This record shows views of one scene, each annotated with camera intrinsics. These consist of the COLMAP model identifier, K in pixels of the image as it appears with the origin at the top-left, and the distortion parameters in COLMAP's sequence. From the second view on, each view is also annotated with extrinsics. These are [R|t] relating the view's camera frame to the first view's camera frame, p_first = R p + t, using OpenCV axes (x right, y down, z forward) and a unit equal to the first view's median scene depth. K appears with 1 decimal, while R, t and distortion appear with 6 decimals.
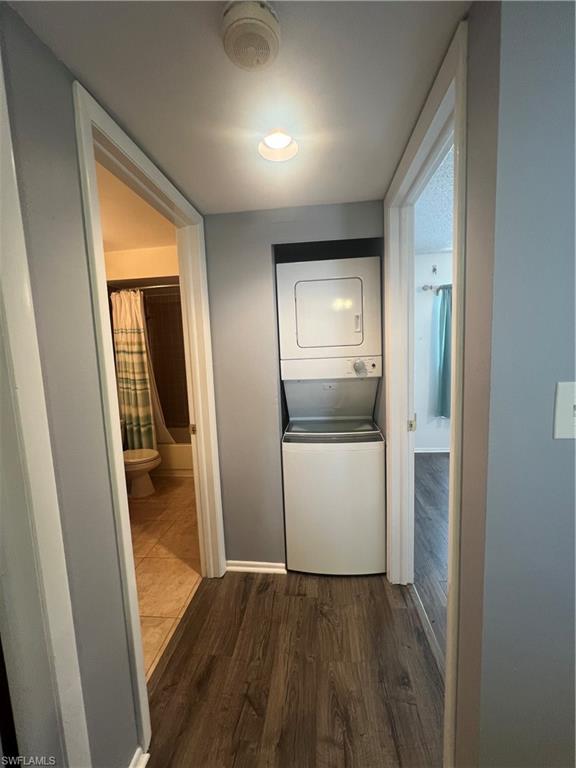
lens RADIAL K [[309.8, 0, 285.5], [0, 309.8, 380.8], [0, 0, 1]] dist [-0.003334, 0.000267]
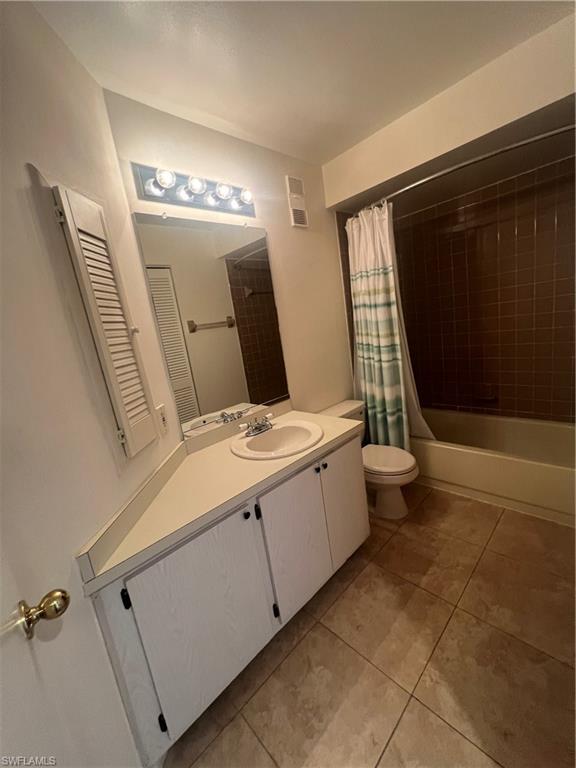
lens RADIAL K [[309.8, 0, 289.2], [0, 309.8, 381.6], [0, 0, 1]] dist [-0.003334, 0.000267]
pose [[0.768761, 0.057443, -0.636952, -0.201532], [0.040231, 0.989642, 0.137806, -0.028513], [0.638270, -0.131565, 0.758487, 0.348185]]
